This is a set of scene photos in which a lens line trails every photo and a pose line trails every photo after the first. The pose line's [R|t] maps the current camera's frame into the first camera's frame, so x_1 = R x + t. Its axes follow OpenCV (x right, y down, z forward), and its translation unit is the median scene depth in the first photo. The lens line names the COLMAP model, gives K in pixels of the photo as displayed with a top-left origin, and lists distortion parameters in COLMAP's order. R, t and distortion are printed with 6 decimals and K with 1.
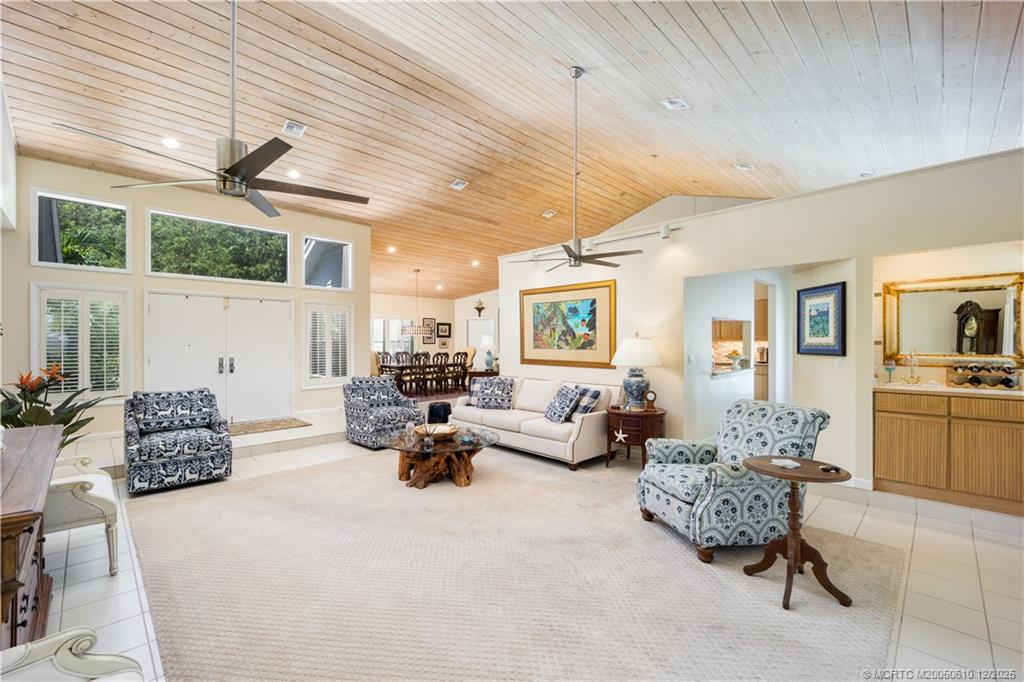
lens RADIAL K [[418.0, 0, 506.7], [0, 418.0, 340.6], [0, 0, 1]] dist [-0.000122, -0.000067]
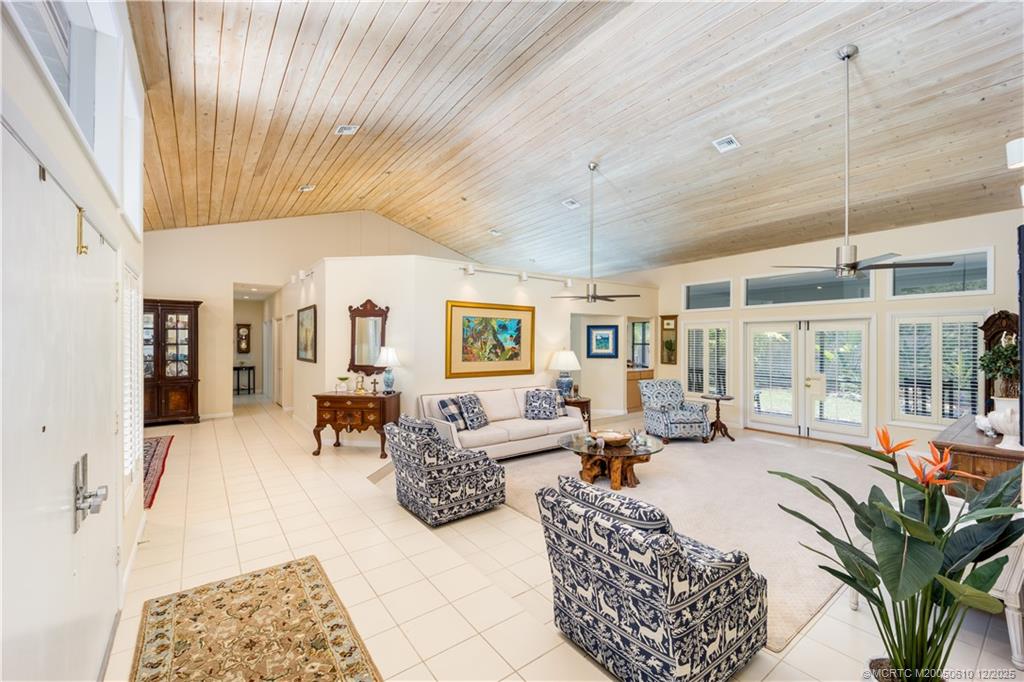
lens RADIAL K [[418.0, 0, 506.7], [0, 418.0, 340.6], [0, 0, 1]] dist [-0.000122, -0.000067]
pose [[0.133979, -0.000039, 0.990984, -0.949639], [-0.007532, 0.999971, 0.001058, -0.034711], [-0.990956, -0.007606, 0.133975, 0.802181]]
